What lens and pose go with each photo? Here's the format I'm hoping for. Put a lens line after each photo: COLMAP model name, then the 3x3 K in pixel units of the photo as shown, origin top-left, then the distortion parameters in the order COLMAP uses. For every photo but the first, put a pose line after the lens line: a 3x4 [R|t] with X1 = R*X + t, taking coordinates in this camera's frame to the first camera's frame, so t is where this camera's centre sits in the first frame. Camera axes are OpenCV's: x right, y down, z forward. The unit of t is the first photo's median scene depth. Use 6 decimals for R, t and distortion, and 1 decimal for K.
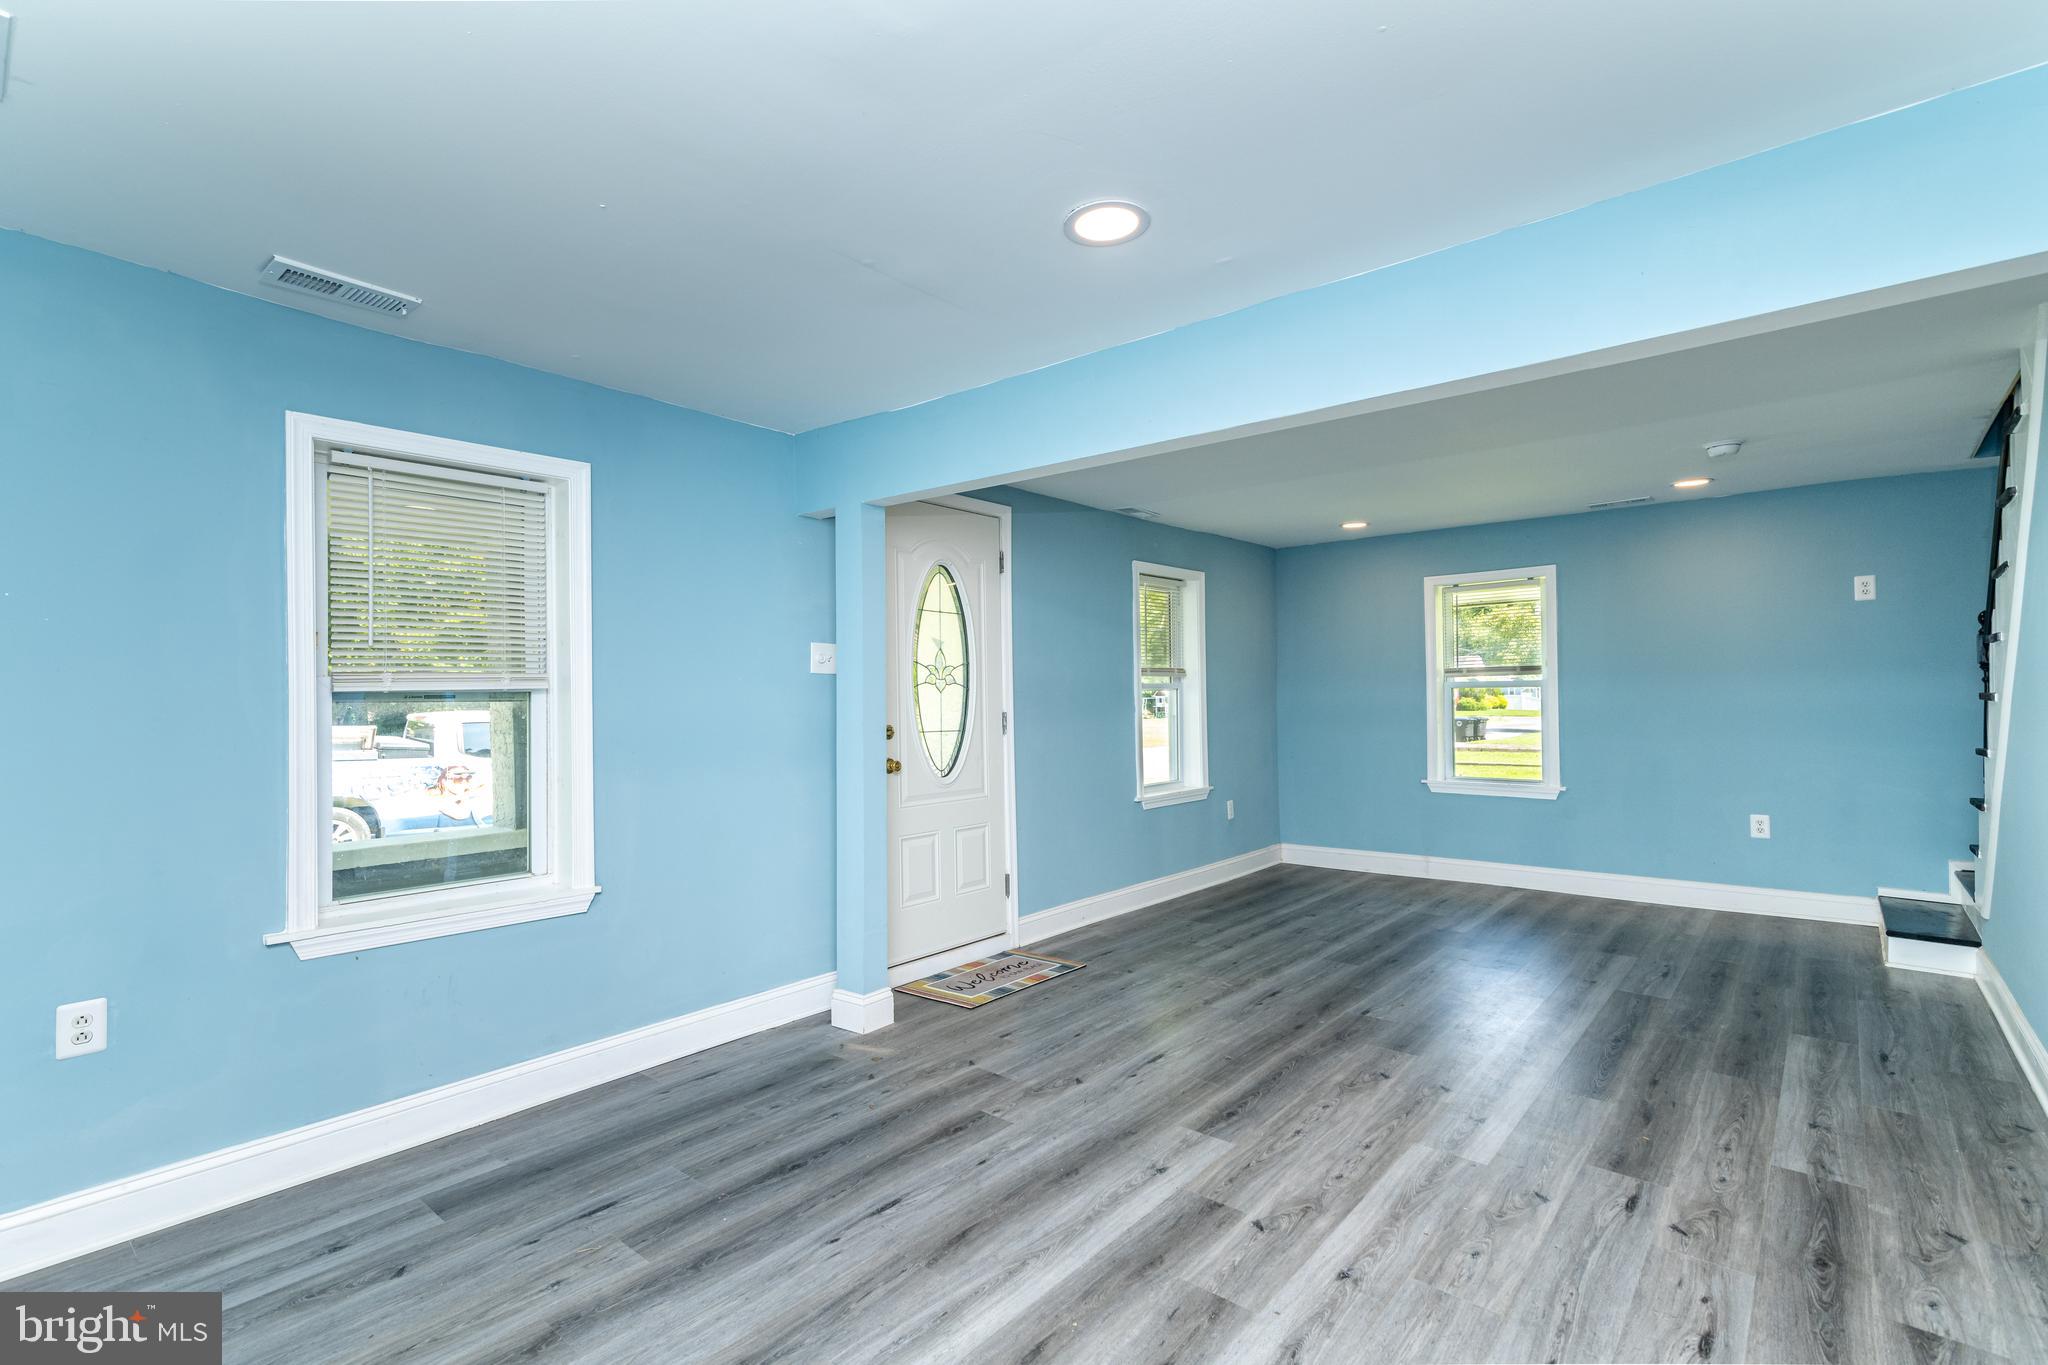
lens RADIAL K [[947.7, 0, 1024.0], [0, 947.7, 682.5], [0, 0, 1]] dist [0.012613, -0.000308]
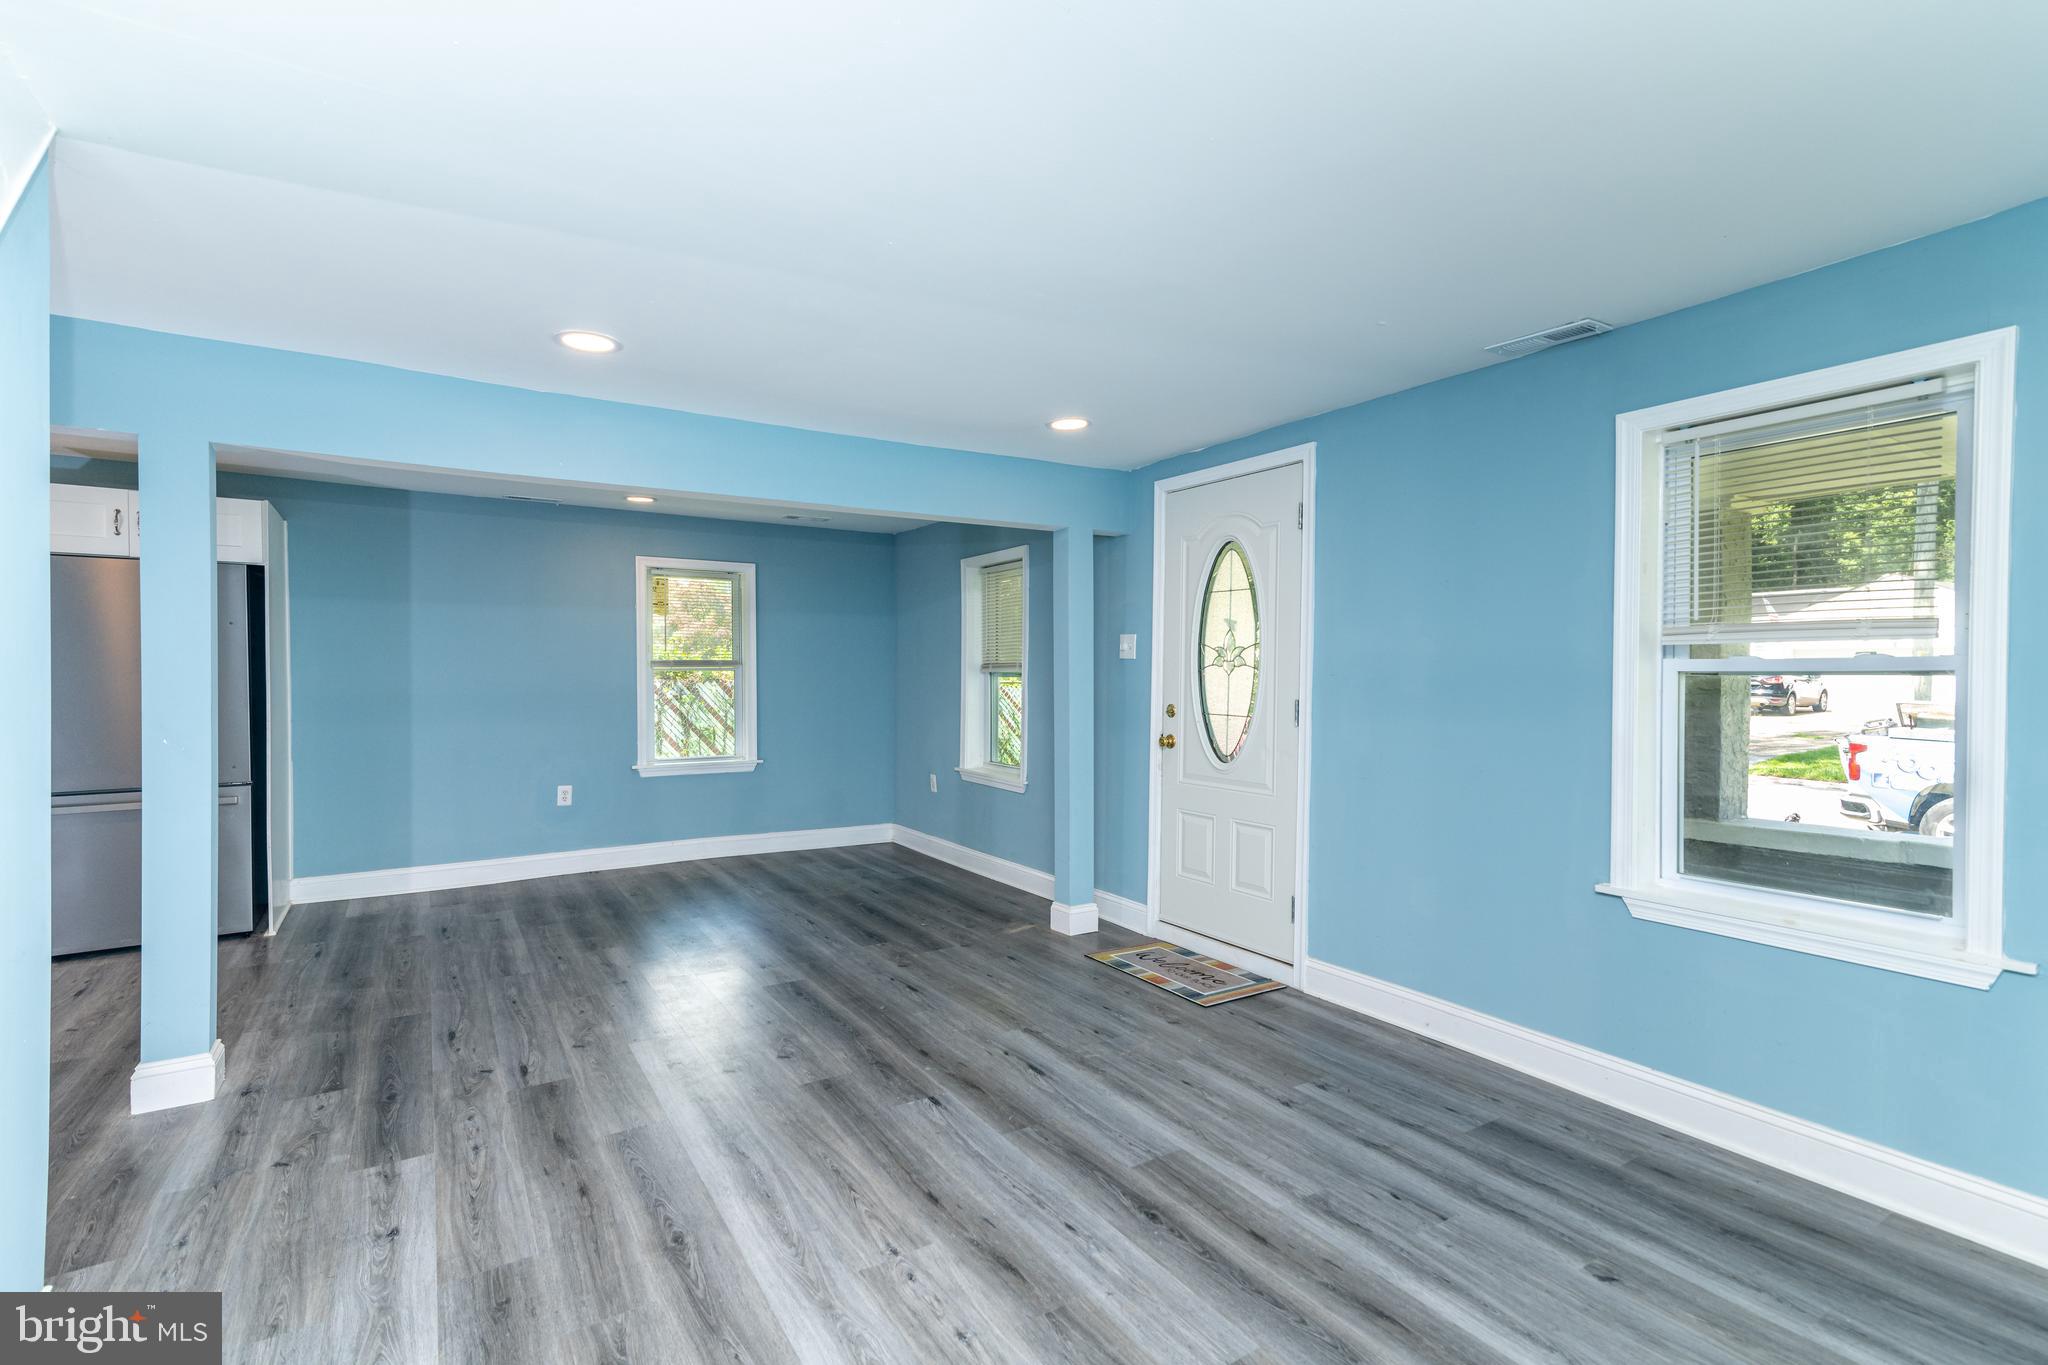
lens RADIAL K [[931.8, 0, 1022.6], [0, 931.8, 685.3], [0, 0, 1]] dist [0.015140, -0.000366]
pose [[-0.291064, 0.023836, -0.956407, 1.192105], [0.015053, 0.999680, 0.020333, -0.001912], [0.956585, -0.008478, -0.291329, 1.463807]]
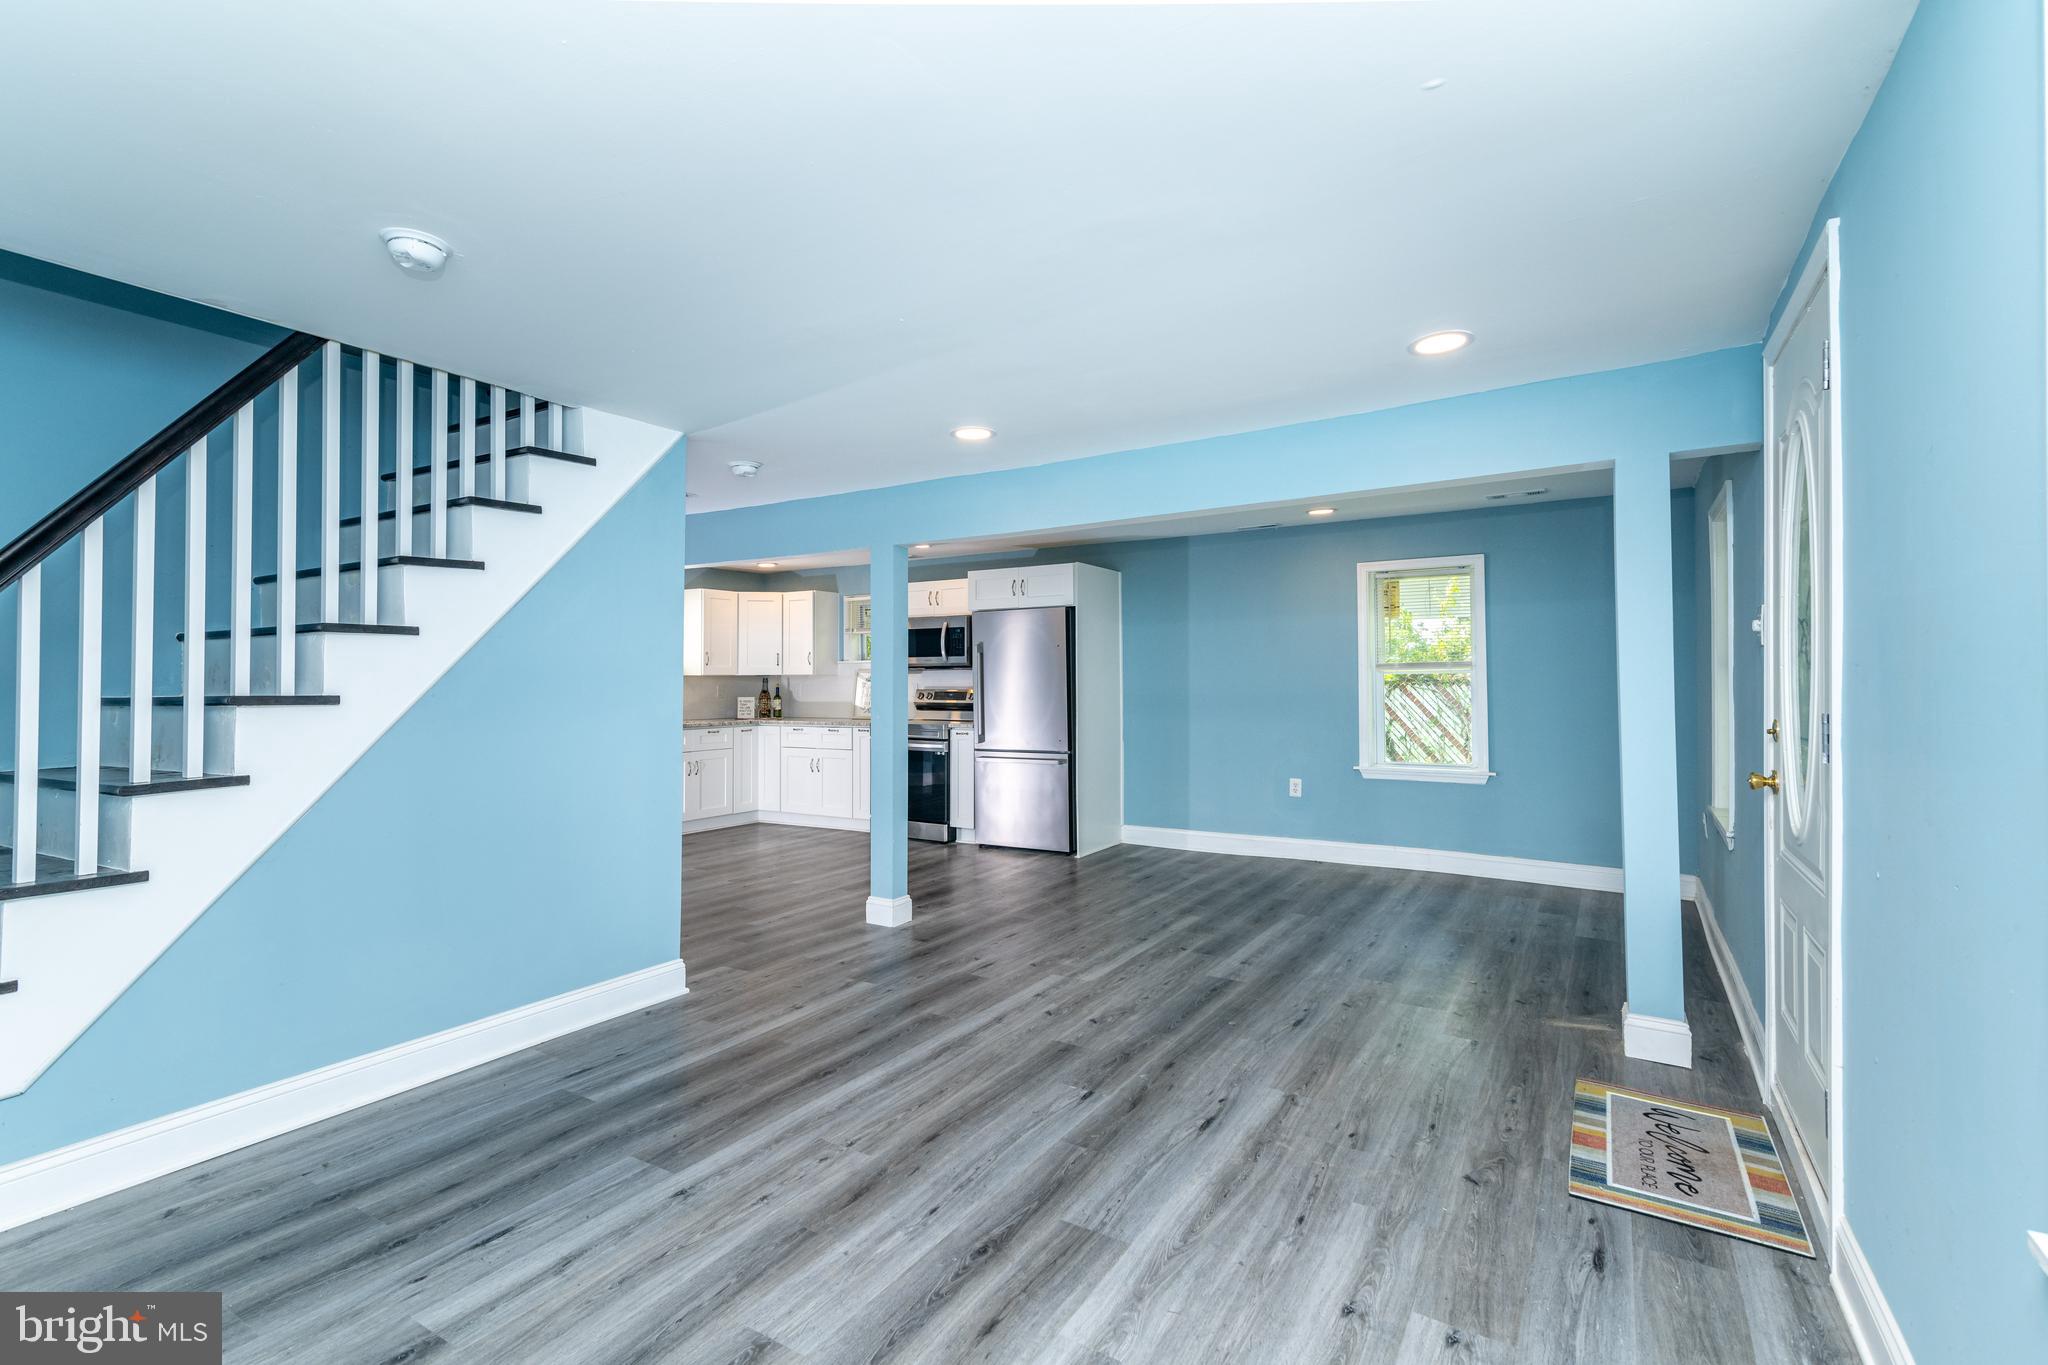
lens RADIAL K [[931.8, 0, 1022.6], [0, 931.8, 685.3], [0, 0, 1]] dist [0.015140, -0.000366]
pose [[-0.989441, 0.017278, -0.143901, 0.584791], [0.018662, 0.999792, -0.008277, 0.021130], [0.143728, -0.010875, -0.989557, 1.985202]]
